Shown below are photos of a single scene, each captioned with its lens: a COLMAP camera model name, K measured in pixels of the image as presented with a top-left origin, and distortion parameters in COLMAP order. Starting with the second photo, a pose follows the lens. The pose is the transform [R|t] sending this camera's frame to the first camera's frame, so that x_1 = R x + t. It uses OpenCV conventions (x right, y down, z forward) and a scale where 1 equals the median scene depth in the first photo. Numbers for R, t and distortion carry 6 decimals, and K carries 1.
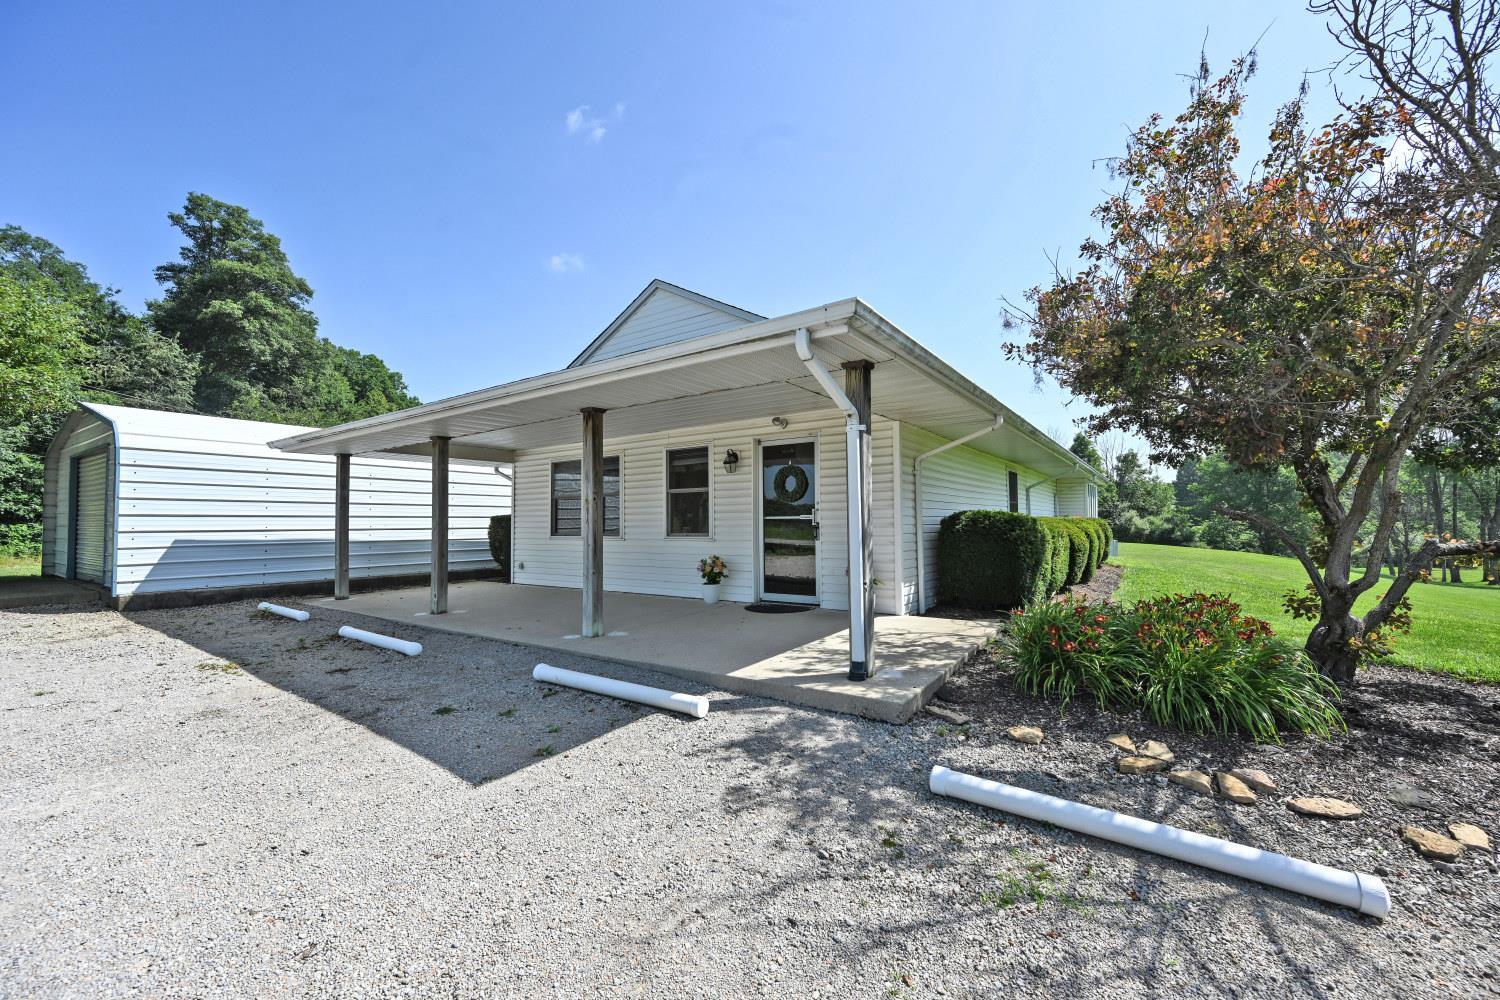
lens RADIAL K [[592.4, 0, 751.8], [0, 592.4, 511.3], [0, 0, 1]] dist [-0.002338, 0.000369]
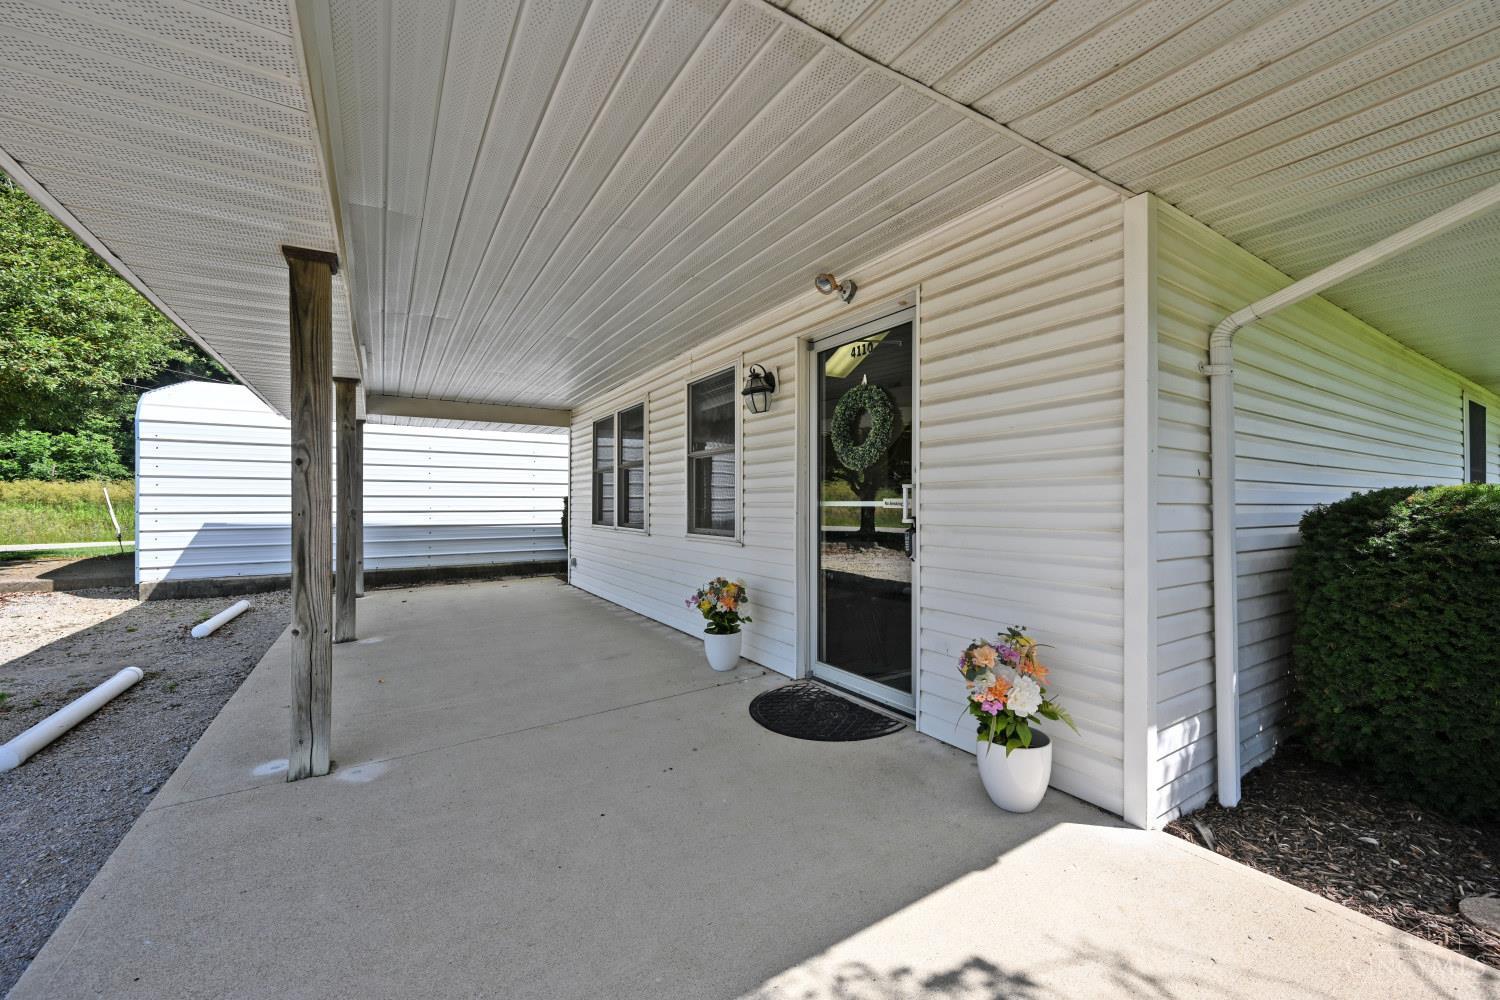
lens RADIAL K [[592.4, 0, 742.1], [0, 592.4, 506.9], [0, 0, 1]] dist [-0.002338, 0.000369]
pose [[0.916991, 0.010030, -0.398782, 0.114401], [0.001621, 0.999582, 0.028869, -0.000084], [0.398904, -0.027119, 0.916591, 0.402322]]
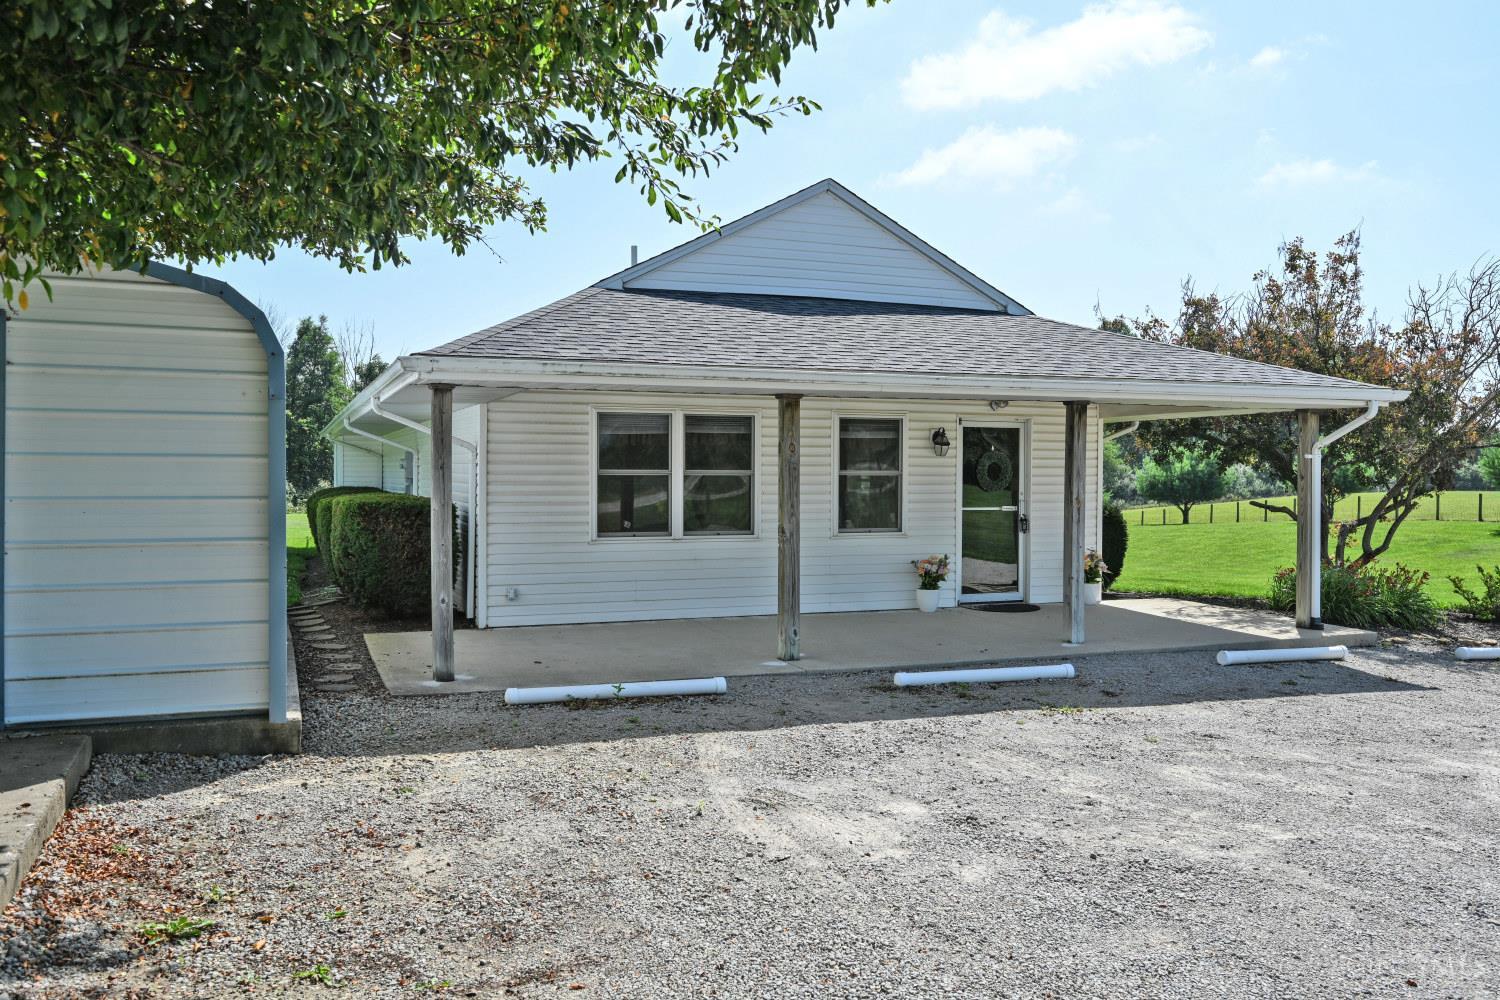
lens RADIAL K [[1189.9, 0, 744.7], [0, 1189.9, 500.2], [0, 0, 1]] dist [-0.016356, 0.000260]
pose [[0.560644, -0.008075, 0.828018, -1.197890], [-0.026434, 0.999268, 0.027643, -0.030969], [-0.827635, -0.037386, 0.560020, 0.214352]]
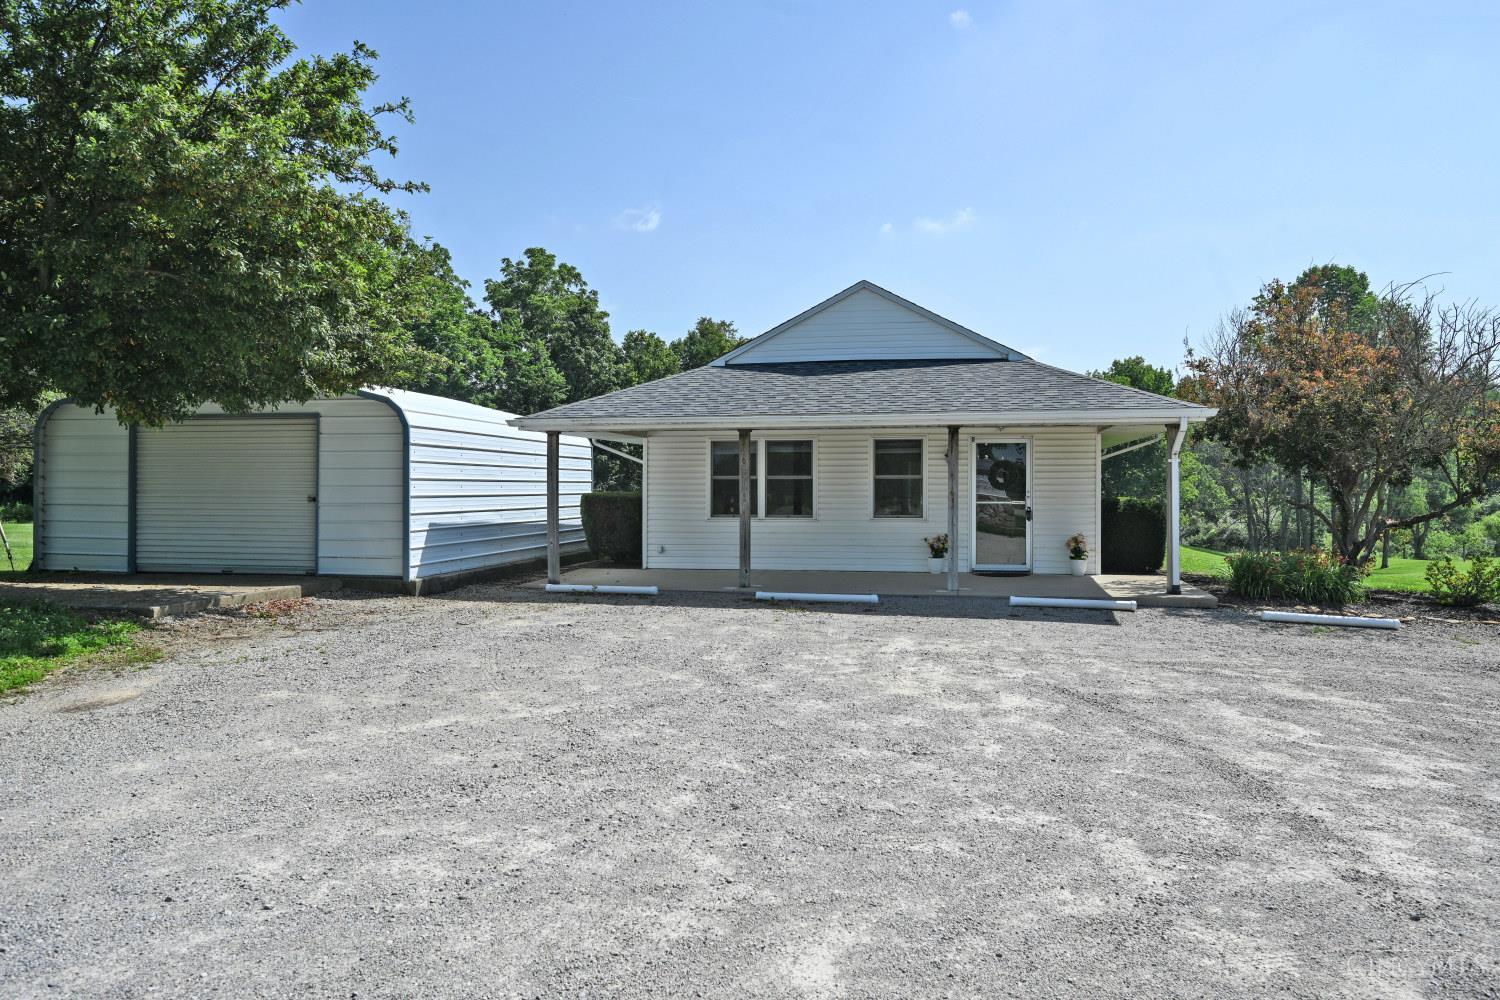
lens RADIAL K [[1118.8, 0, 740.5], [0, 1118.8, 501.3], [0, 0, 1]] dist [-0.006715, -0.002753]
pose [[0.915844, 0.003686, 0.401517, -0.998857], [-0.016553, 0.999454, 0.028582, -0.036218], [-0.401193, -0.032823, 0.915405, -0.669677]]
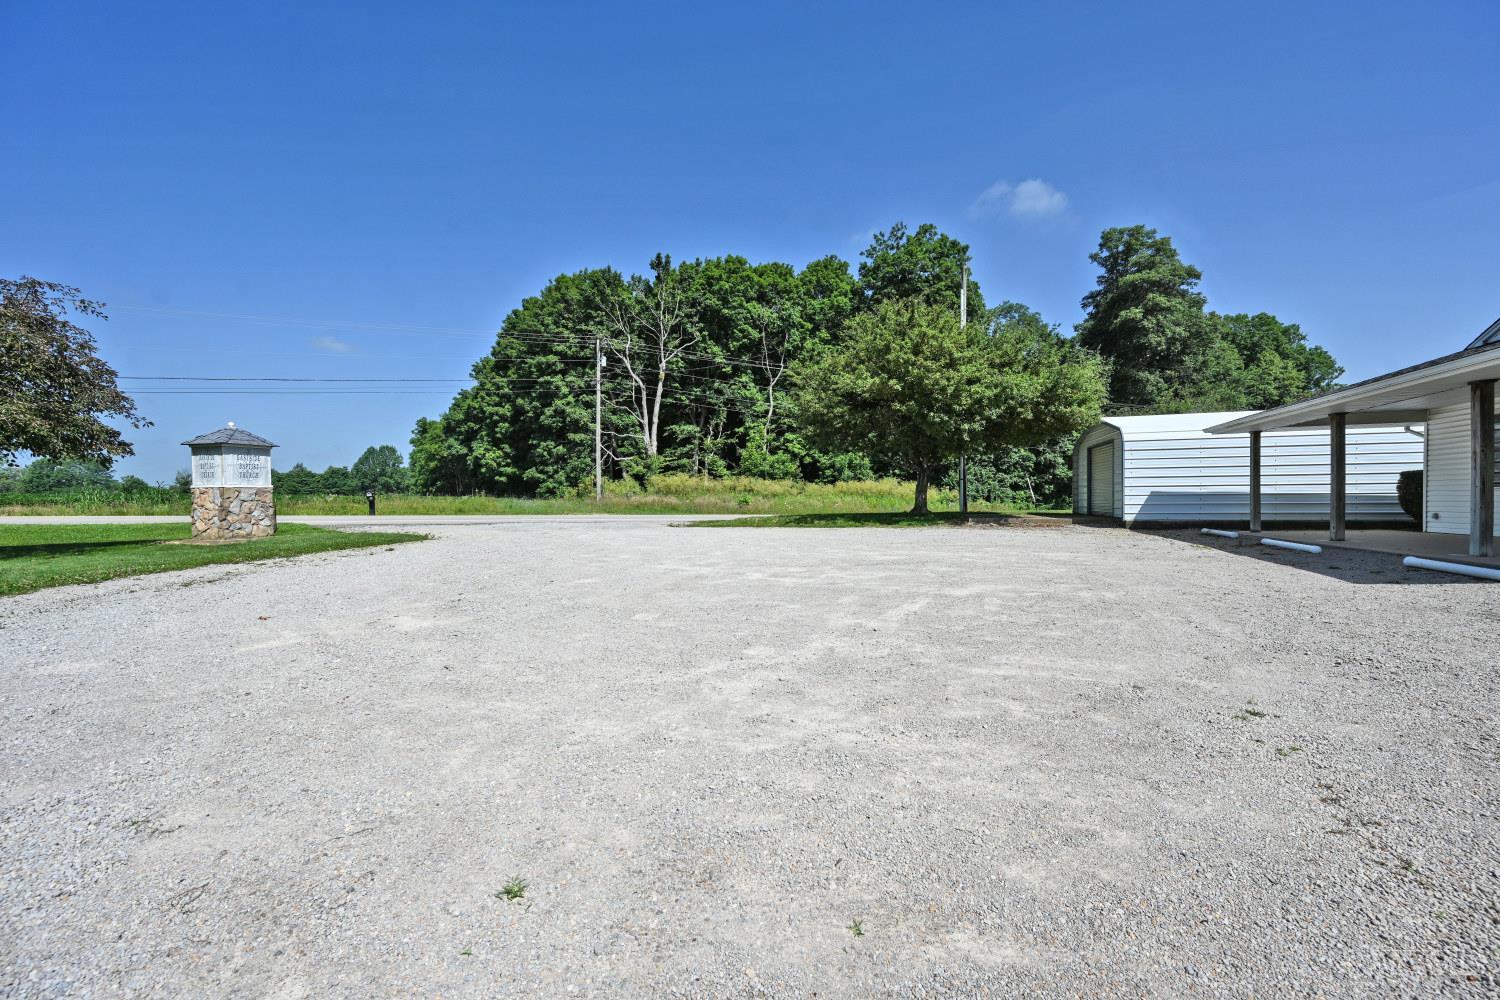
lens RADIAL K [[592.4, 0, 752.6], [0, 592.4, 498.4], [0, 0, 1]] dist [-0.002338, 0.000369]
pose [[0.285487, 0.003772, -0.958375, 0.291574], [0.024534, 0.999636, 0.011242, 0.016872], [0.958069, -0.026722, 0.285290, -0.504739]]
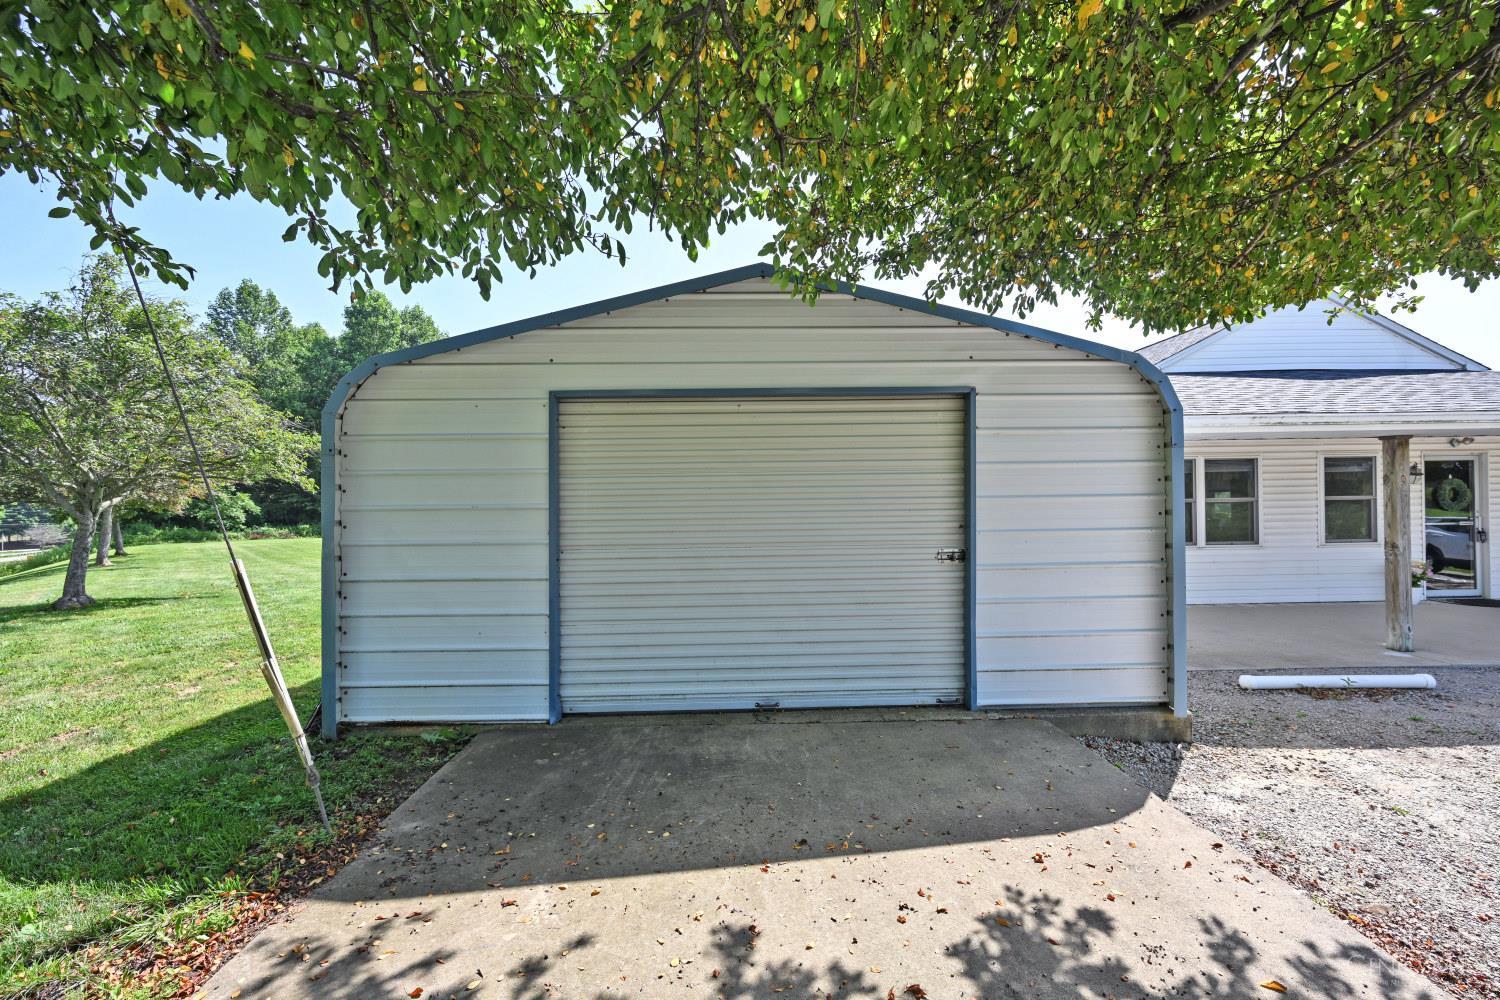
lens RADIAL K [[592.4, 0, 741.7], [0, 592.4, 502.4], [0, 0, 1]] dist [-0.002338, 0.000369]
pose [[0.818038, -0.003789, 0.575152, -1.260332], [-0.004516, 0.999905, 0.013011, -0.029000], [-0.575147, -0.013241, 0.817943, 0.618289]]
